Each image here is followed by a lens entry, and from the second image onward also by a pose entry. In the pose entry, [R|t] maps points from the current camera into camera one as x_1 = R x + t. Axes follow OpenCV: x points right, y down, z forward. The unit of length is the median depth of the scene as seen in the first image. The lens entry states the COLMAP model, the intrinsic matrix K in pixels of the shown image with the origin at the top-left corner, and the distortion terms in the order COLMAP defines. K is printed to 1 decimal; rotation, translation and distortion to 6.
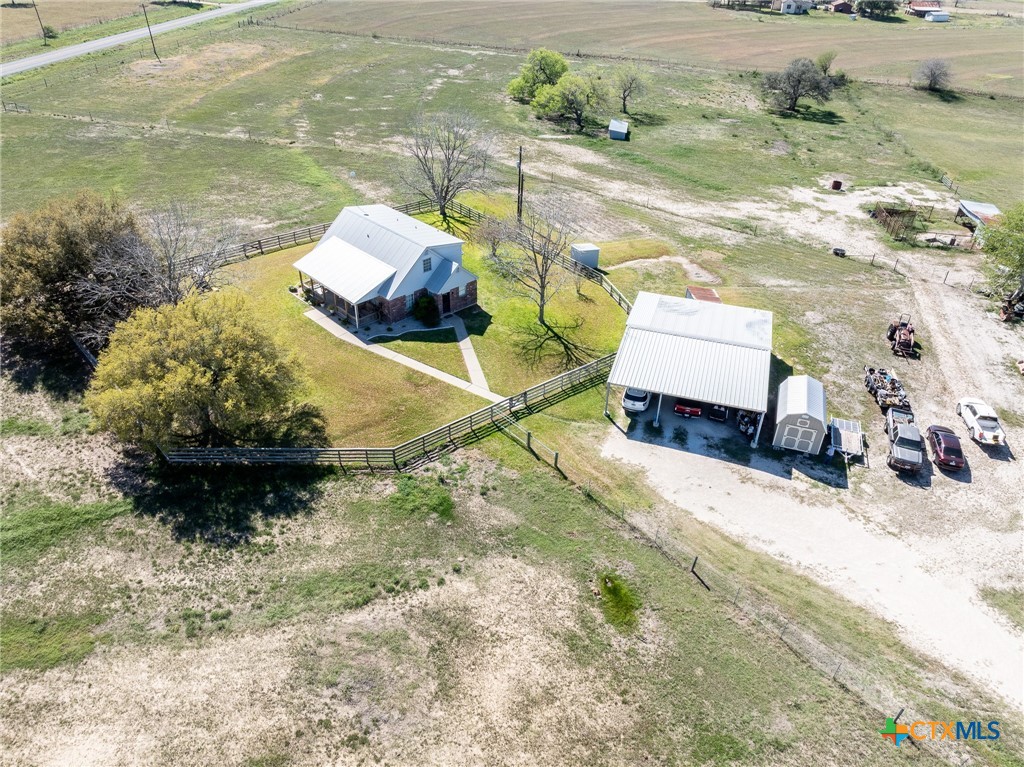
lens RADIAL K [[727.5, 0, 511.9], [0, 727.5, 382.2], [0, 0, 1]] dist [-0.032144, 0.007620]
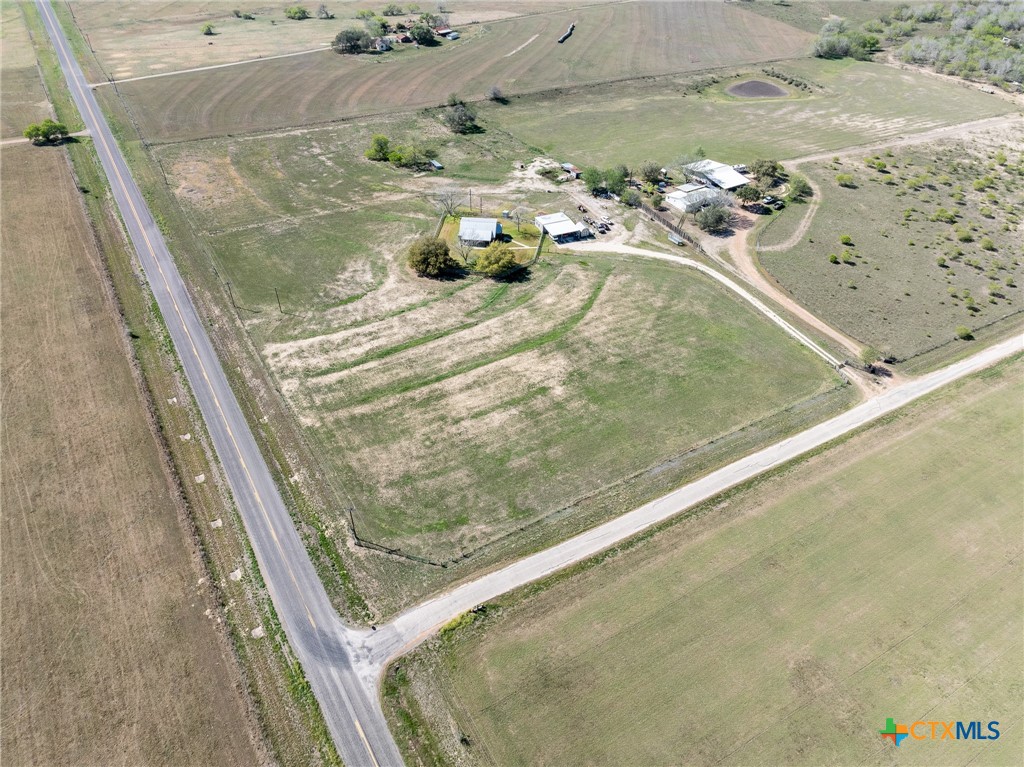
lens RADIAL K [[727.5, 0, 513.7], [0, 727.5, 383.5], [0, 0, 1]] dist [-0.032144, 0.007620]
pose [[0.744996, -0.424089, 0.514908, -1.543808], [0.365460, 0.905228, 0.216799, -0.130122], [-0.558051, 0.026664, 0.829378, -1.483771]]
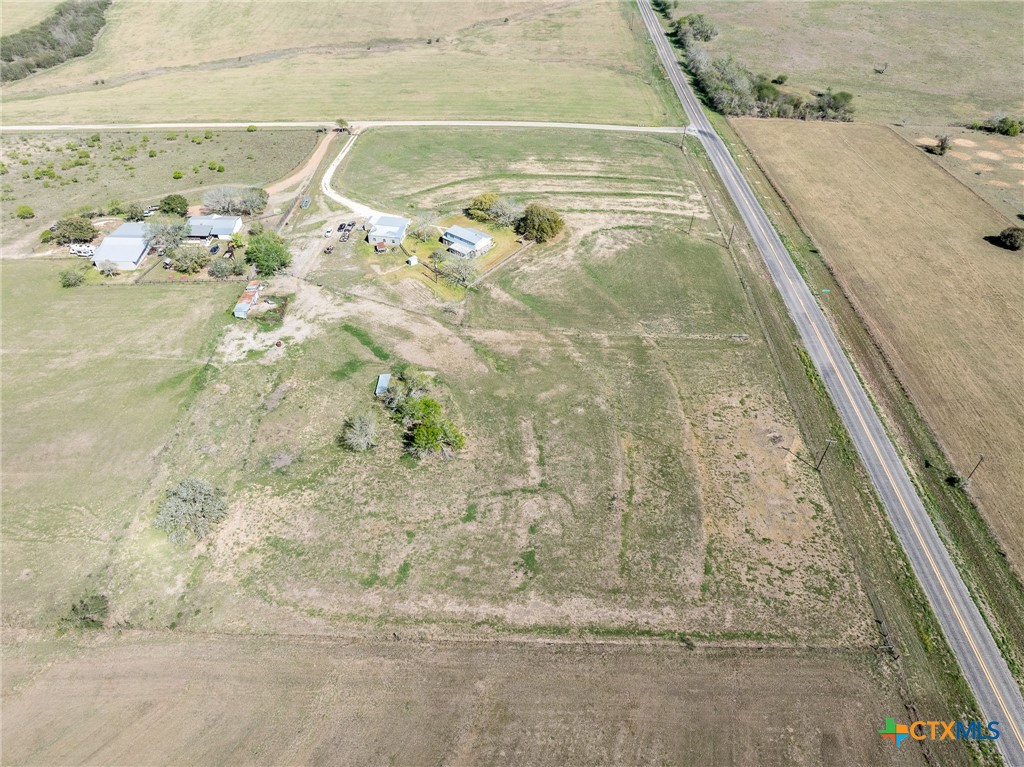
lens RADIAL K [[727.5, 0, 513.9], [0, 727.5, 385.1], [0, 0, 1]] dist [-0.032144, 0.007620]
pose [[-0.986971, 0.083562, -0.137500, 0.108045], [-0.109611, 0.276414, 0.954767, -2.248217], [0.117789, 0.957399, -0.263654, 1.752357]]
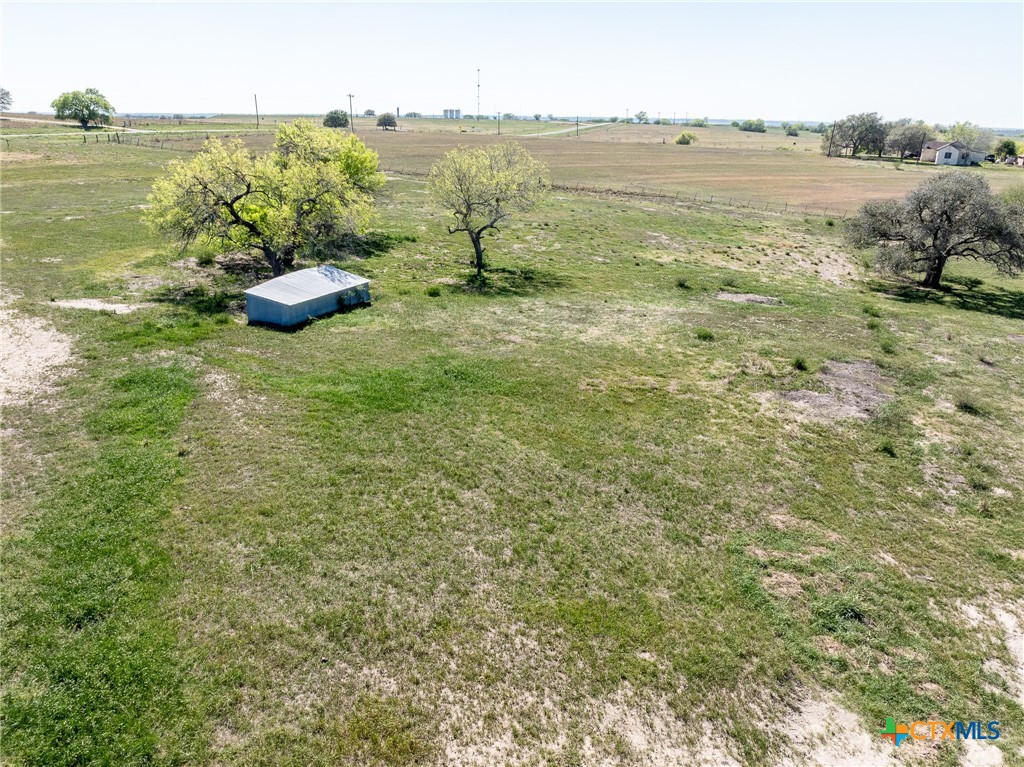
lens RADIAL K [[727.5, 0, 511.3], [0, 727.5, 383.9], [0, 0, 1]] dist [-0.032144, 0.007620]
pose [[0.975083, 0.080507, -0.206718, 0.334522], [-0.126848, 0.966803, -0.221816, -0.275457], [0.181998, 0.242511, 0.952925, 0.791273]]
